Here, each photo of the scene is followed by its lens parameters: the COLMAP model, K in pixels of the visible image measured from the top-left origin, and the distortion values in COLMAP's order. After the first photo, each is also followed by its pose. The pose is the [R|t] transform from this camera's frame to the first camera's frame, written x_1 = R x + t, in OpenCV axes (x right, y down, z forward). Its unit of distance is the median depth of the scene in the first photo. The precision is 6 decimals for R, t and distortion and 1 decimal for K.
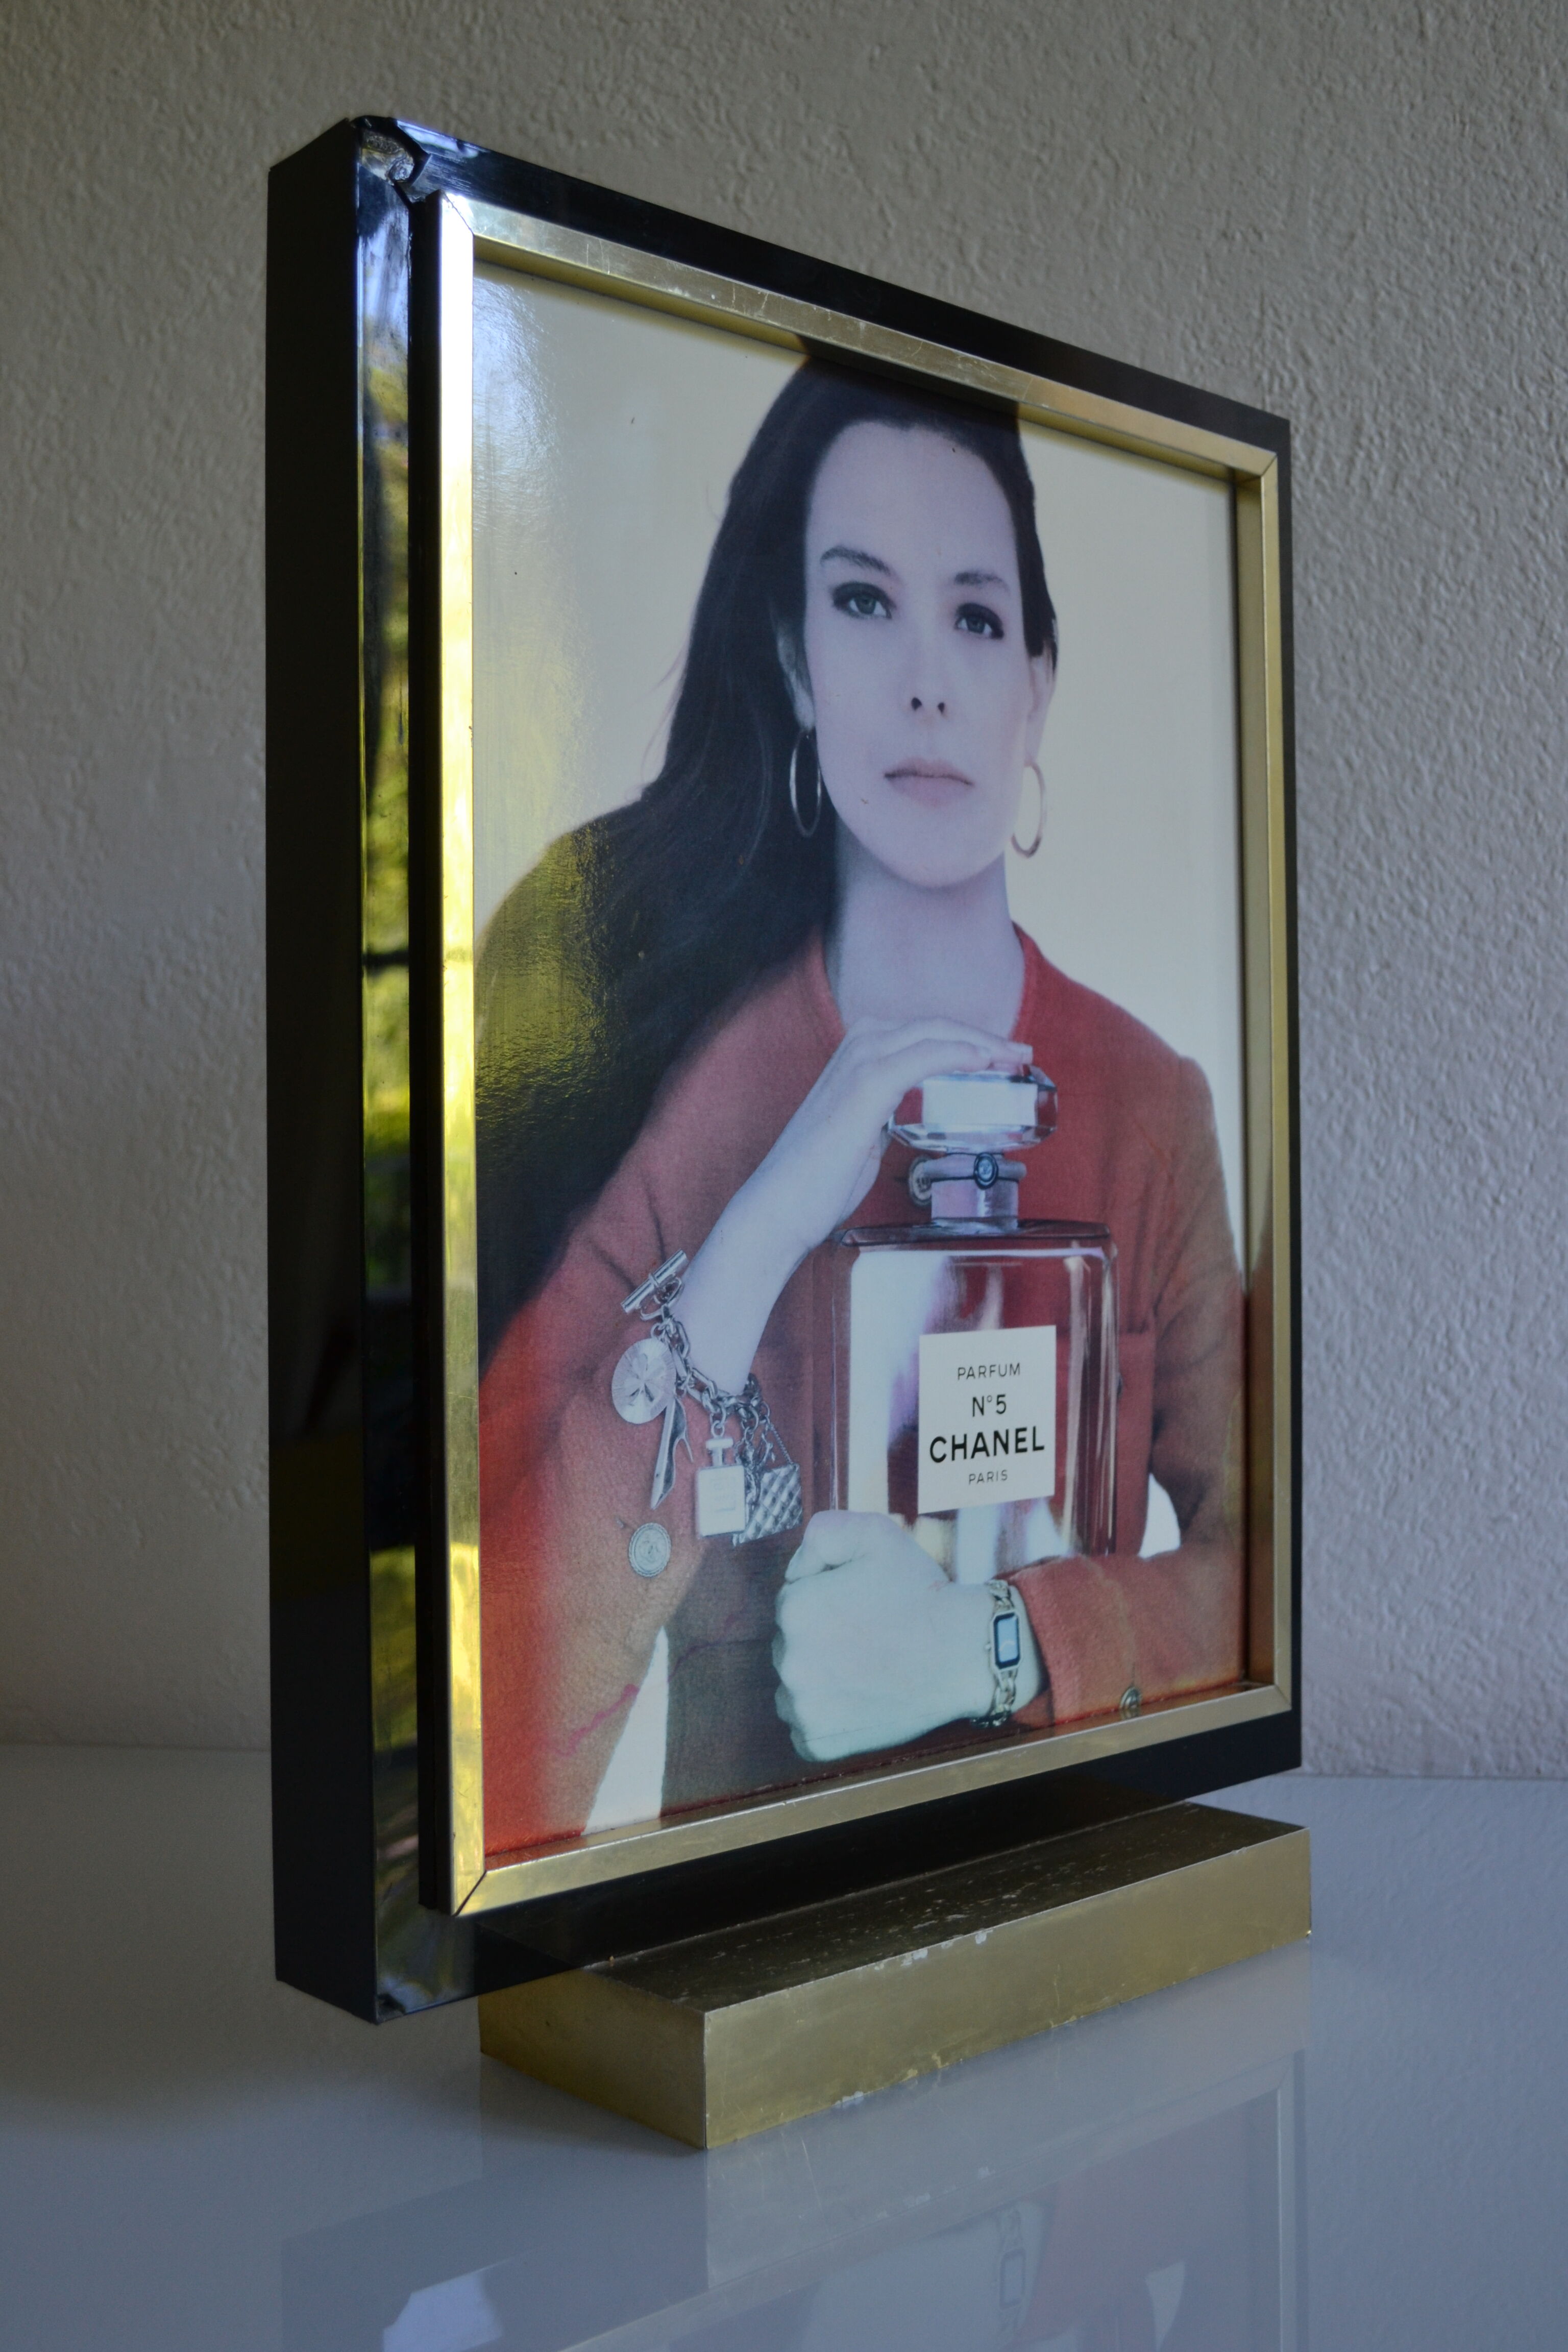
lens RADIAL K [[2447.7, 0, 781.0], [0, 2447.7, 1180.5], [0, 0, 1]] dist [-0.067429, 0.015965]
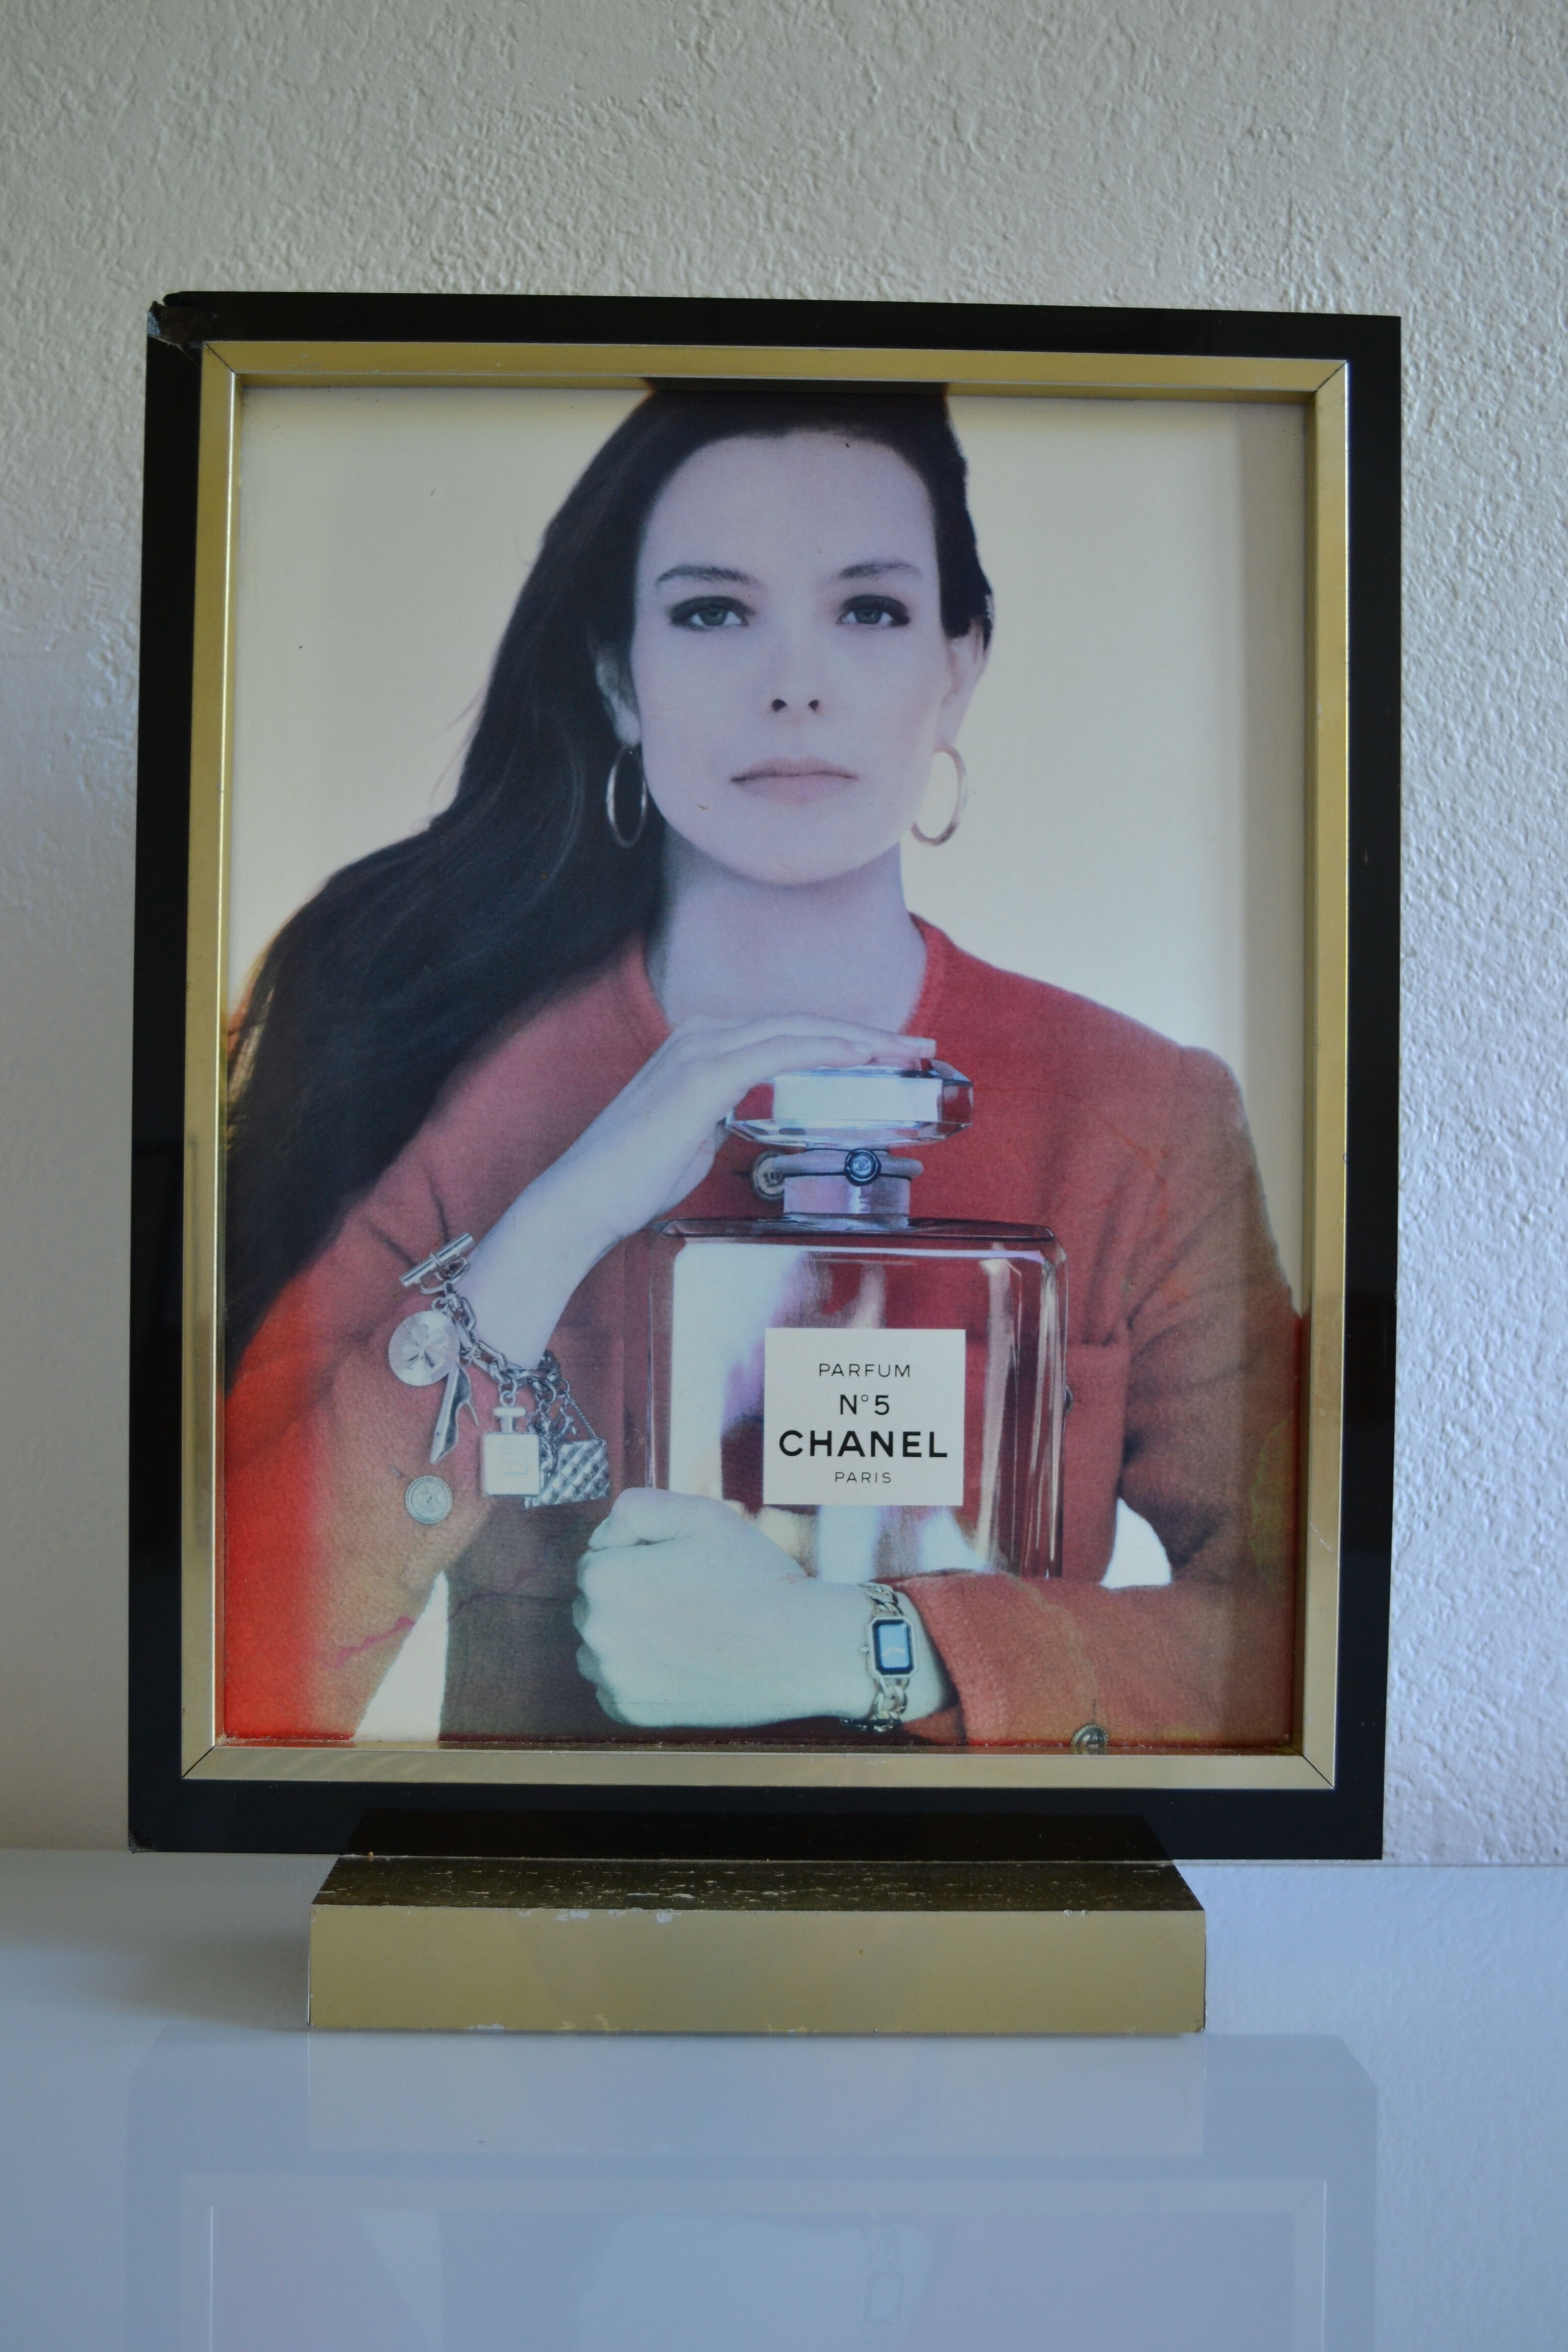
lens RADIAL K [[2309.7, 0, 788.7], [0, 2309.7, 1181.5], [0, 0, 1]] dist [-0.071192, 0.000715]
pose [[0.755588, 0.014715, -0.654881, 0.695114], [-0.017797, 0.999840, 0.001933, 0.000591], [0.654805, 0.010194, 0.755729, 0.284925]]
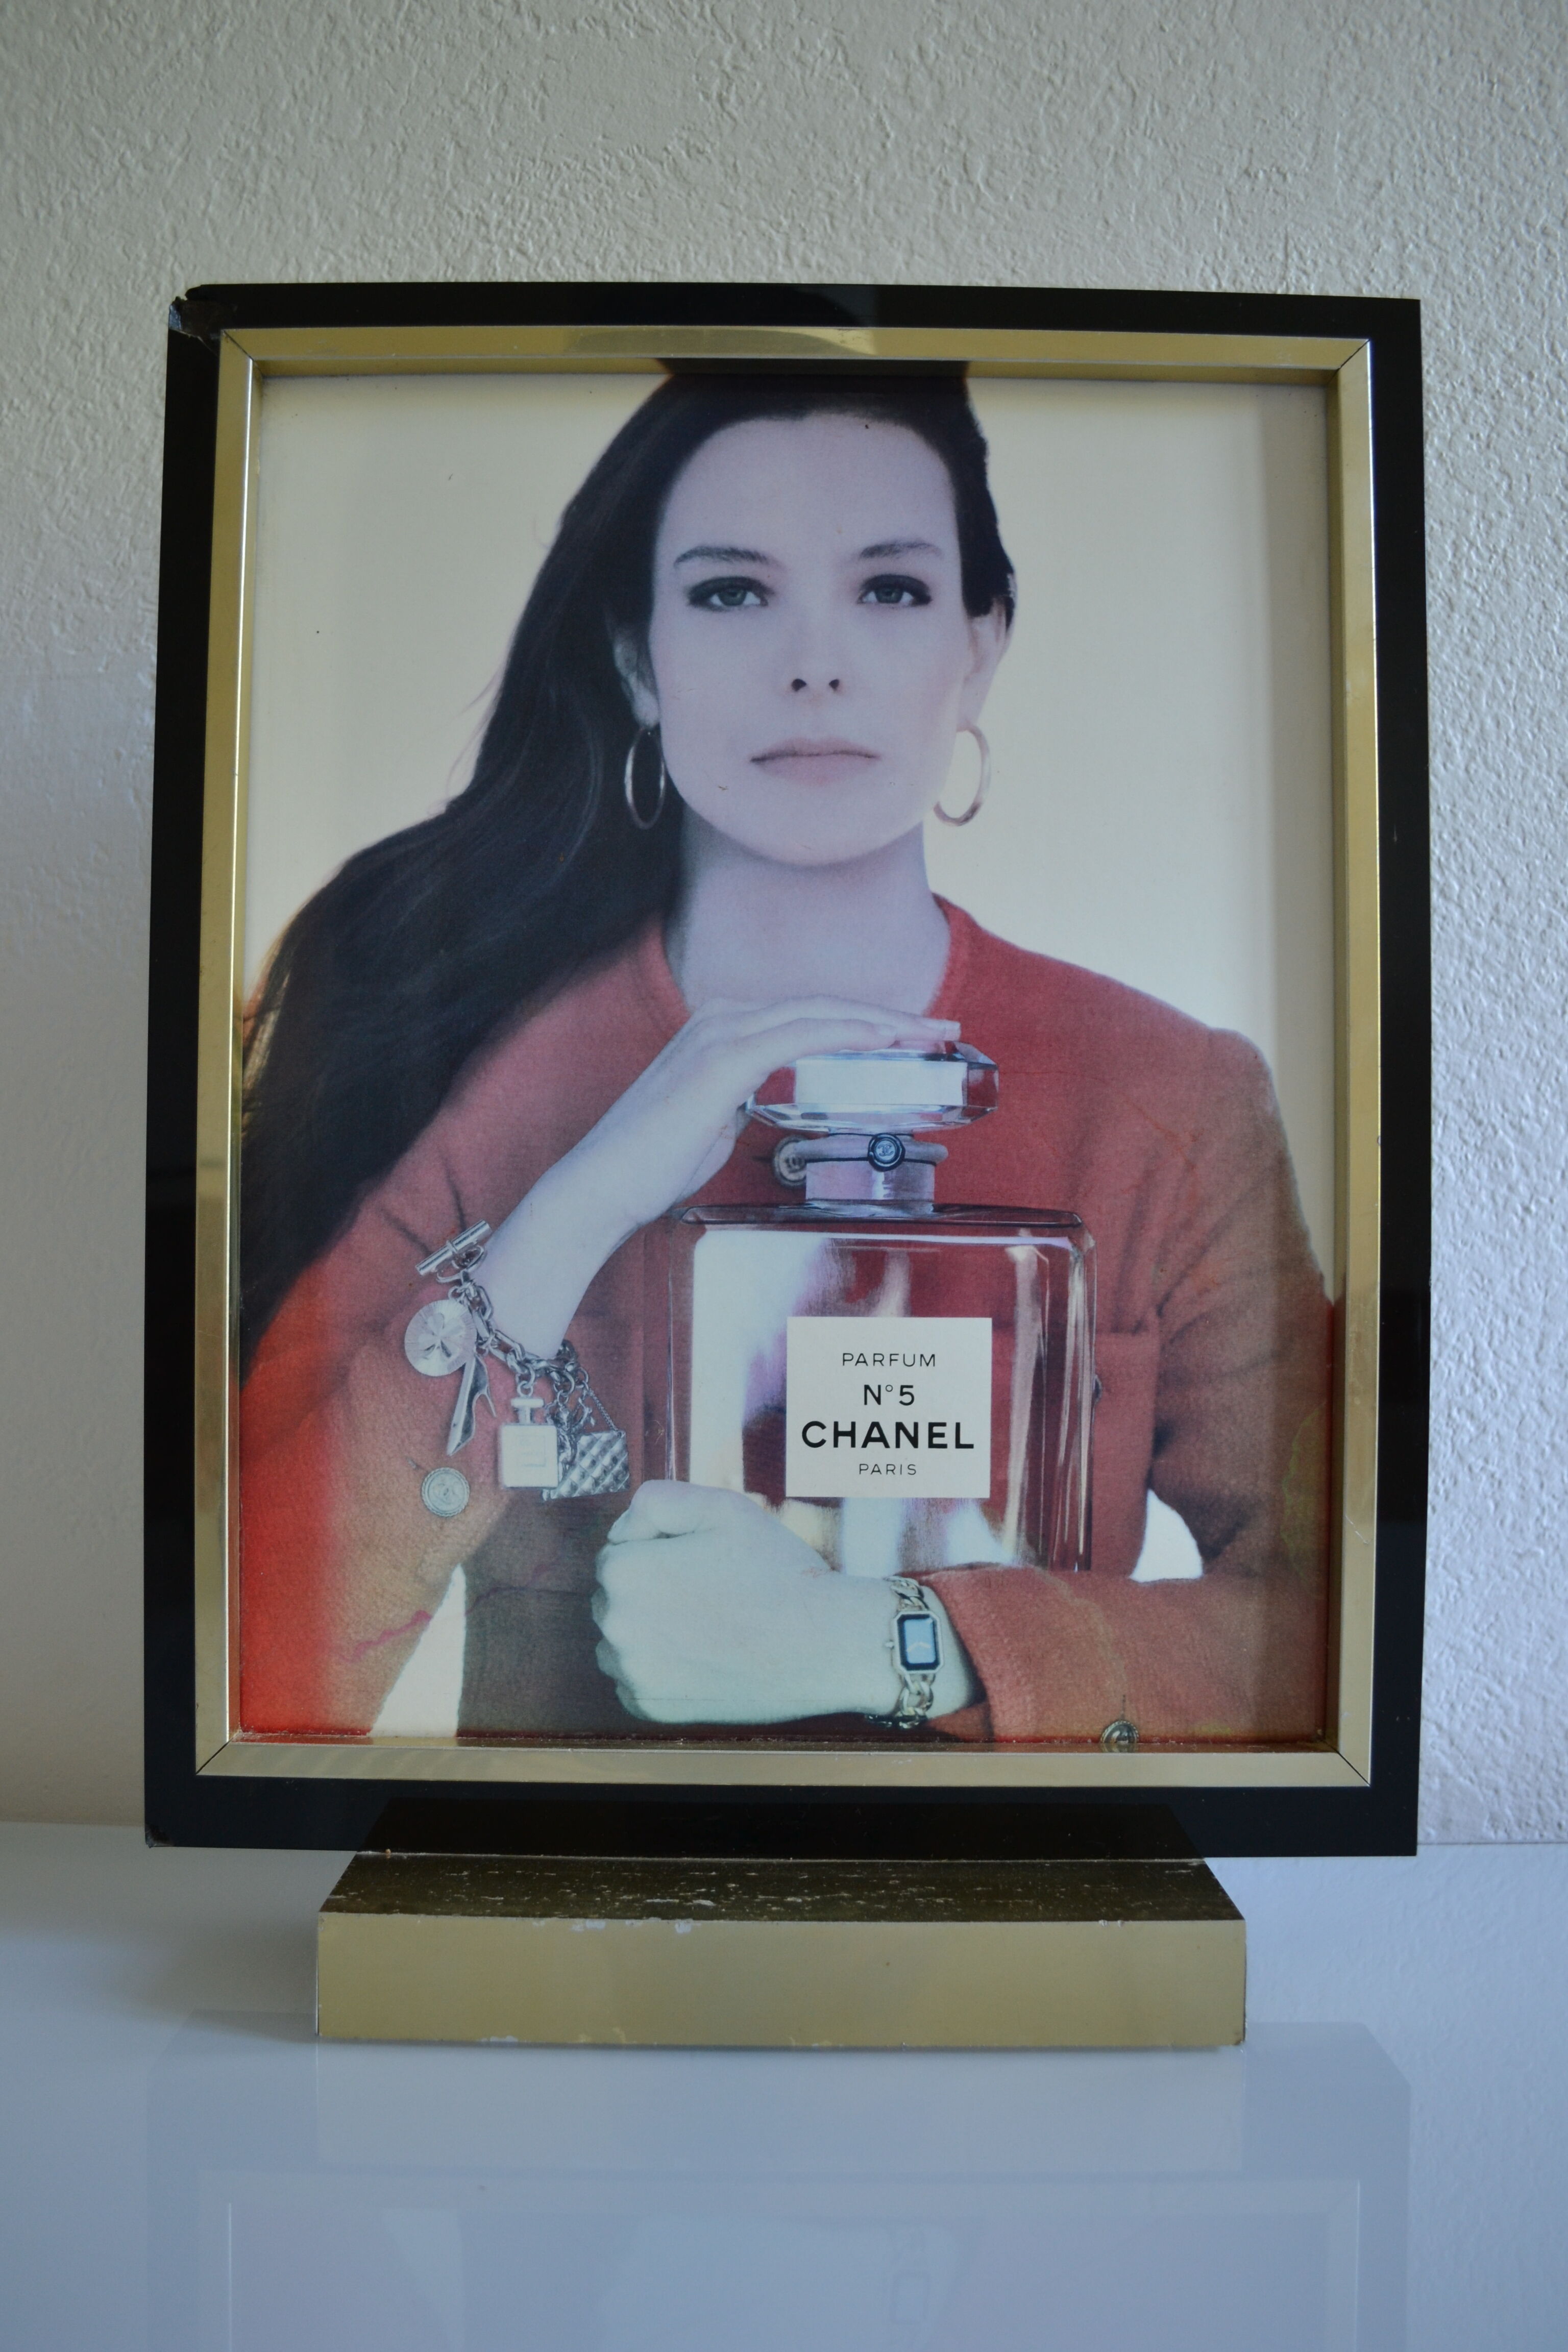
lens RADIAL K [[1882.2, 0, 774.0], [0, 1882.2, 1179.1], [0, 0, 1]] dist [-0.087587, 0.003942]
pose [[0.742829, 0.003258, -0.669473, 0.568023], [-0.014584, 0.999830, -0.011316, 0.016287], [0.669322, 0.018169, 0.742750, 0.431723]]
